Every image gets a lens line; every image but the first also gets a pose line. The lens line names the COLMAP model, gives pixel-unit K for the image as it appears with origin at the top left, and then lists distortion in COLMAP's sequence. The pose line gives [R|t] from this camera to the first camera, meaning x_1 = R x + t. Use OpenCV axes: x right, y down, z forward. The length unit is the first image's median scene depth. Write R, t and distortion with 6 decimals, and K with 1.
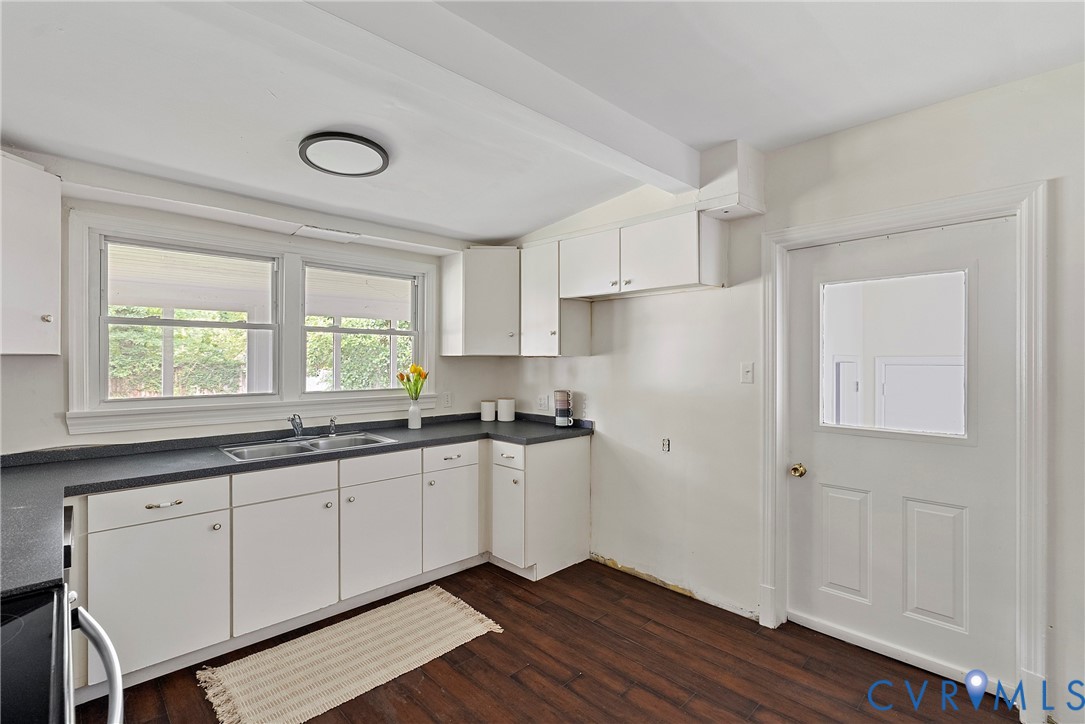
lens RADIAL K [[496.0, 0, 543.2], [0, 496.0, 359.4], [0, 0, 1]] dist [-0.003730, 0.000228]
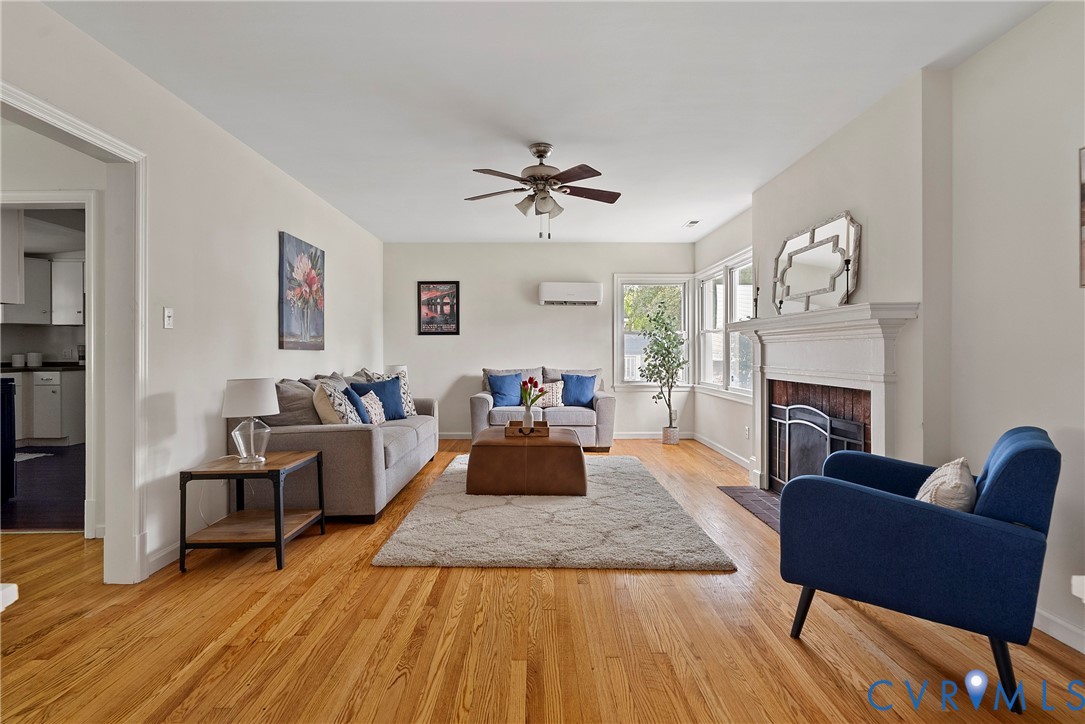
lens RADIAL K [[497.2, 0, 541.2], [0, 497.2, 352.6], [0, 0, 1]] dist [-0.000898, 0.000239]
pose [[0.684899, -0.003255, 0.728631, -0.148669], [0.001146, 0.999994, 0.003390, 0.091428], [-0.728637, -0.001487, 0.684898, -1.460153]]
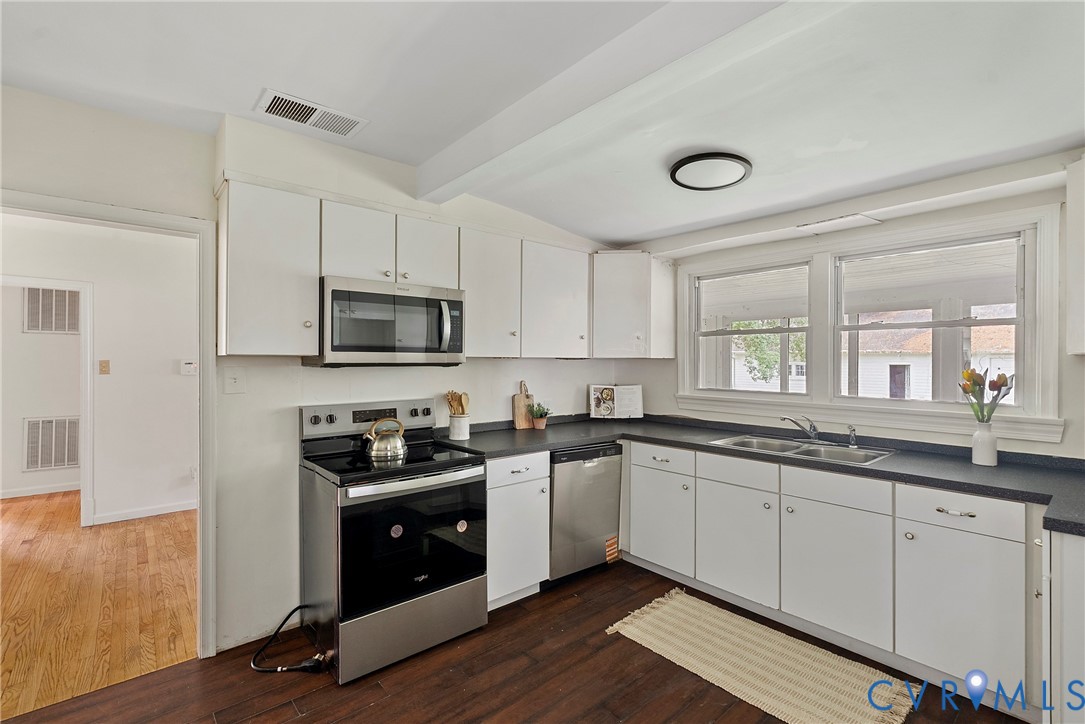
lens RADIAL K [[496.0, 0, 543.2], [0, 496.0, 359.4], [0, 0, 1]] dist [-0.003730, 0.000228]
pose [[-0.063609, -0.001995, -0.997973, 0.477745], [-0.001061, 0.999998, -0.001931, -0.000686], [0.997974, 0.000936, -0.063611, 0.486705]]
